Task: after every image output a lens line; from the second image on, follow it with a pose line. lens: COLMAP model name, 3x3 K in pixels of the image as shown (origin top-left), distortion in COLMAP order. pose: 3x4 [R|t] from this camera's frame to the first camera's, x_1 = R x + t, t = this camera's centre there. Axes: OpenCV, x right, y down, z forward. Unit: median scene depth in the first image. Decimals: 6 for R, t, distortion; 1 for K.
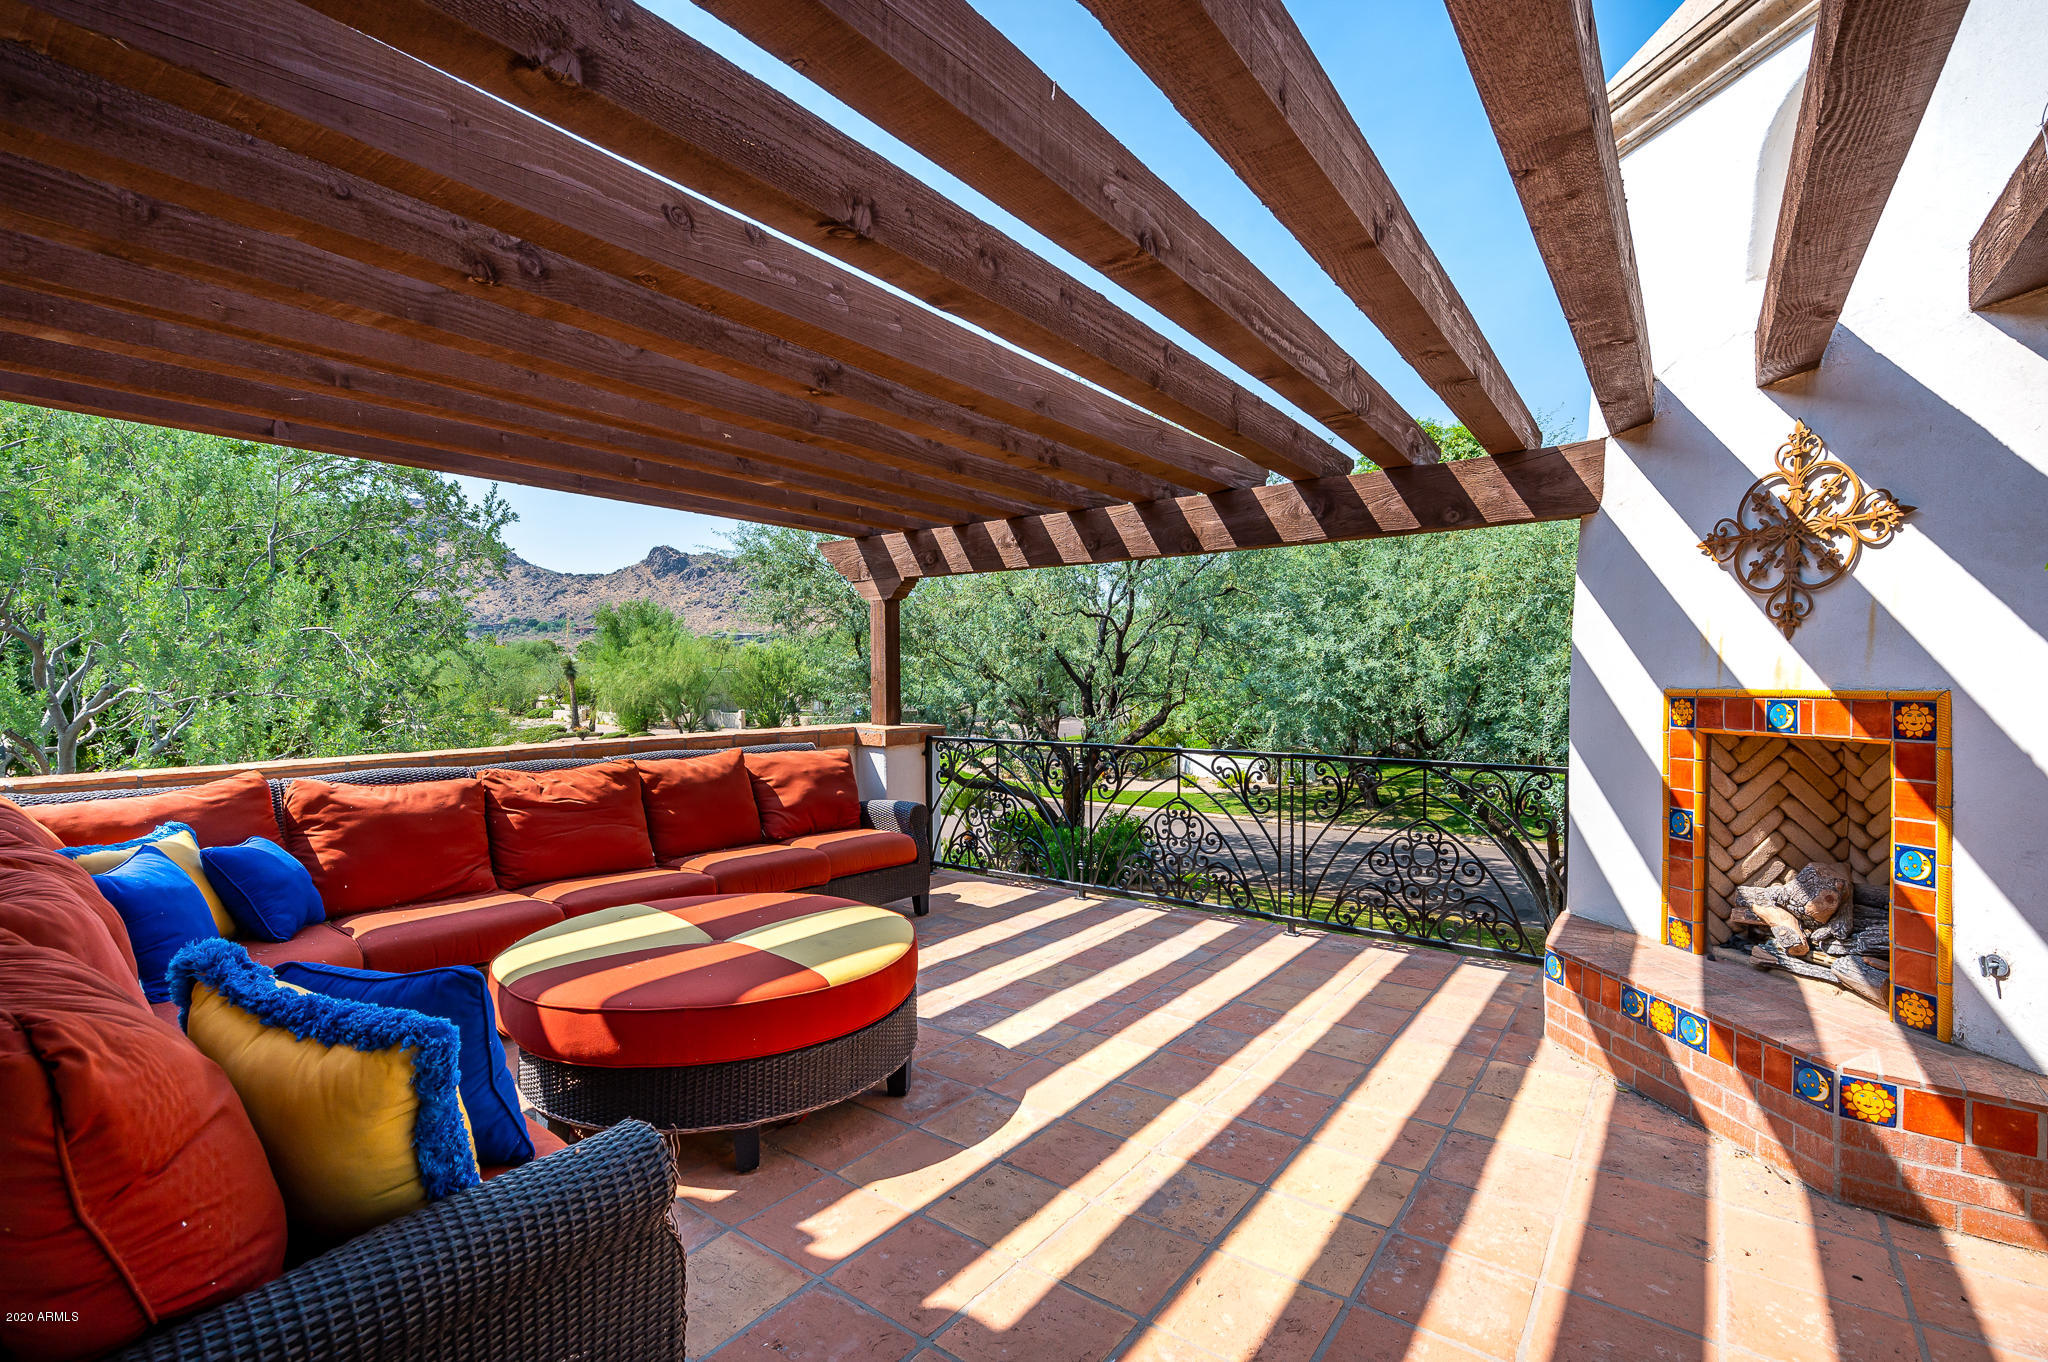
lens RADIAL K [[942.6, 0, 1020.4], [0, 942.6, 675.2], [0, 0, 1]] dist [0.003601, -0.000730]
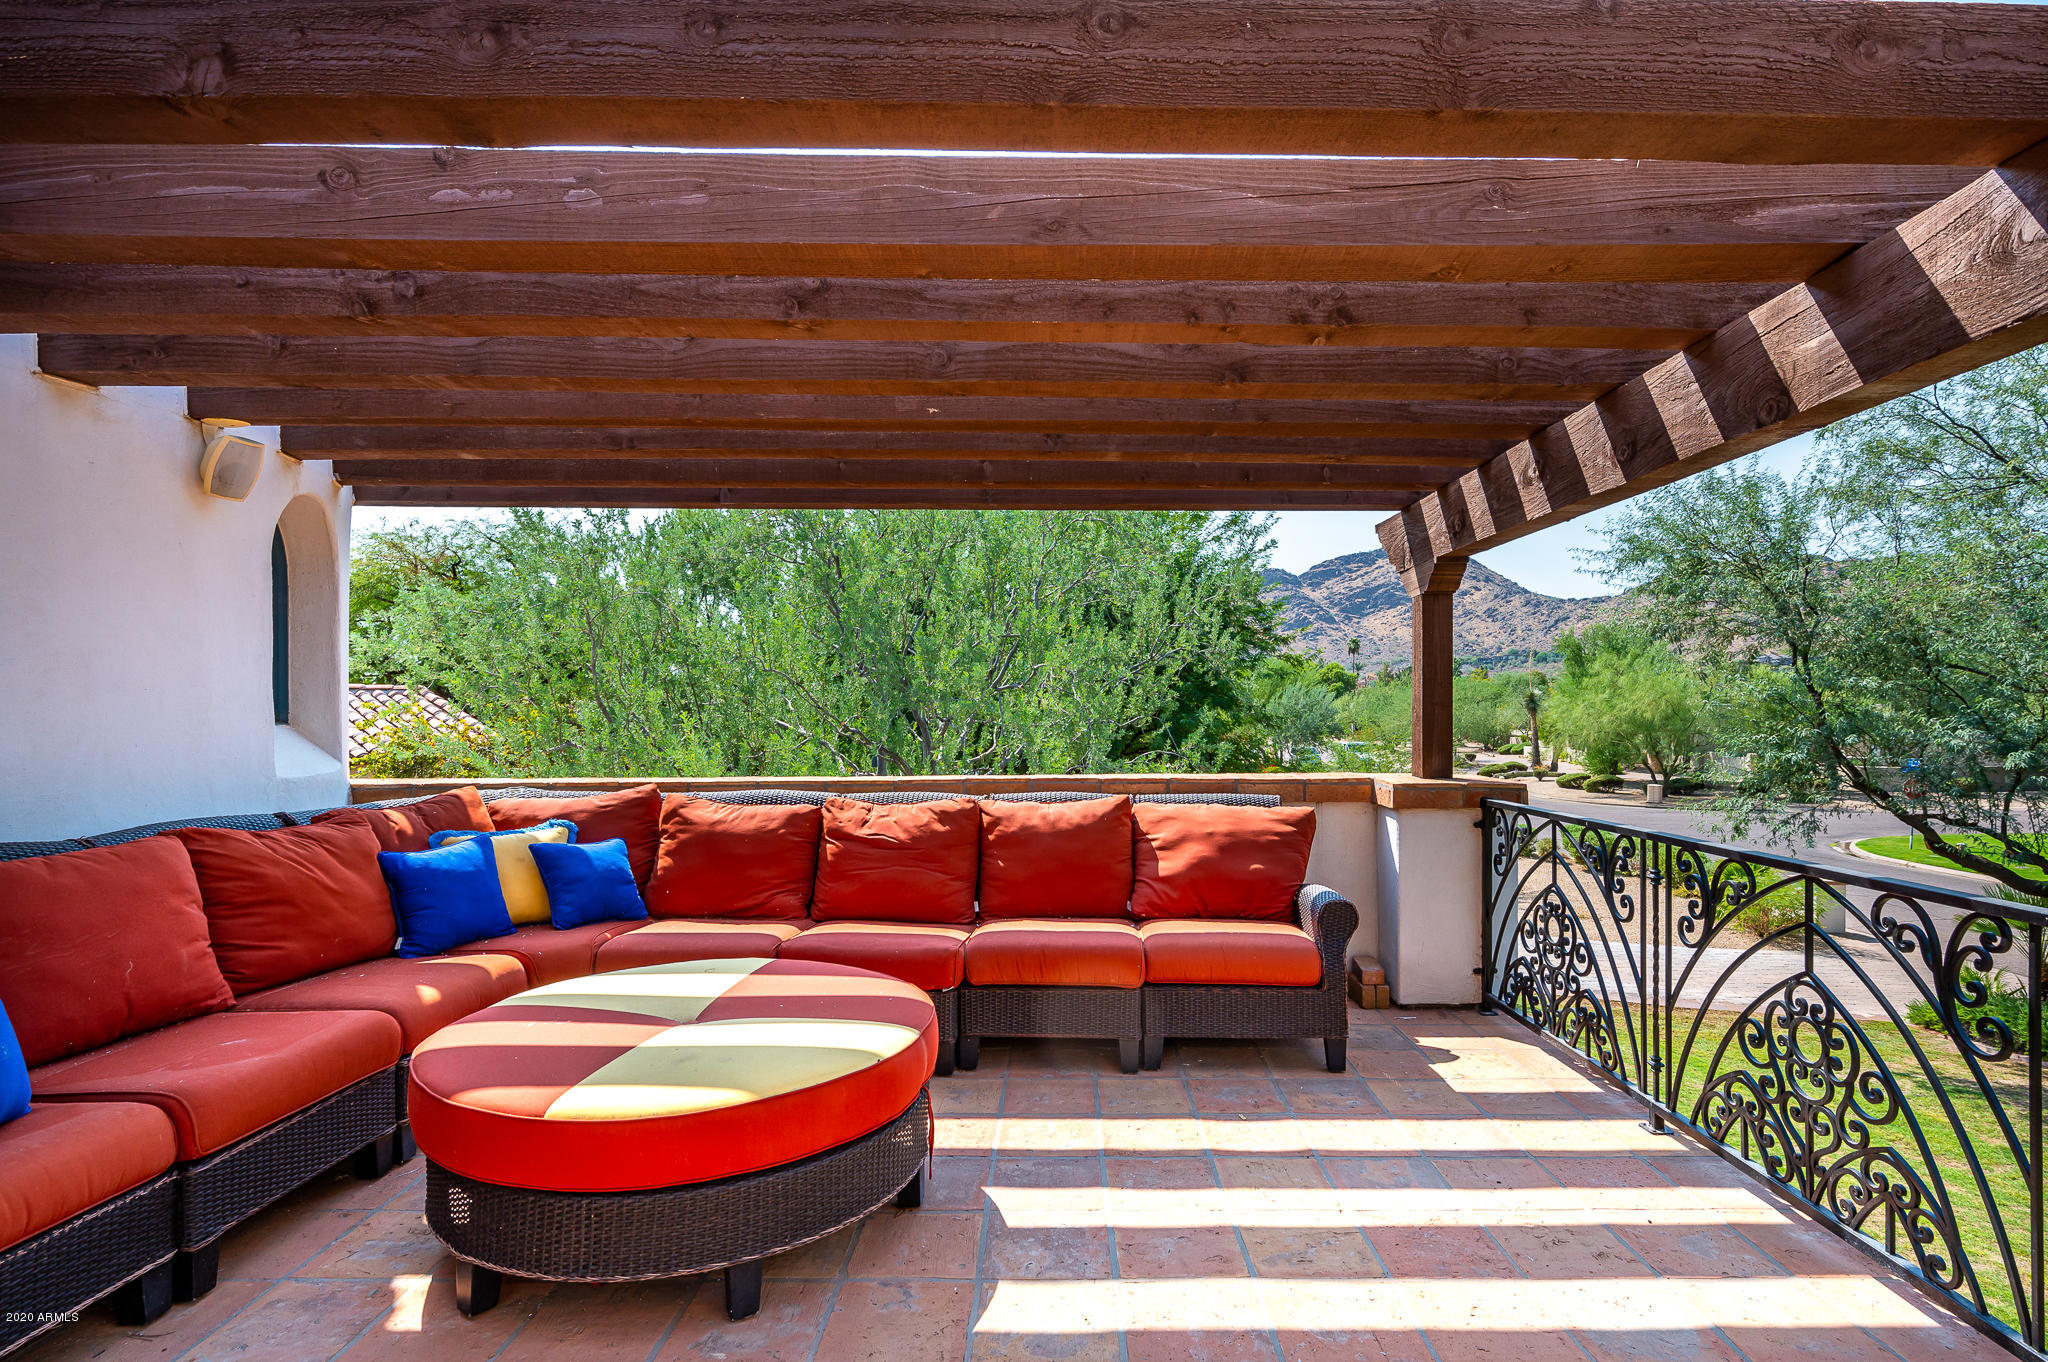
lens RADIAL K [[1006.0, 0, 1024.5], [0, 1006.0, 696.4], [0, 0, 1]] dist [-0.001499, 0.000552]
pose [[0.595520, -0.008745, -0.803293, 0.416997], [-0.000824, 0.999934, -0.011497, 0.004313], [0.803340, 0.007508, 0.595473, 0.521735]]
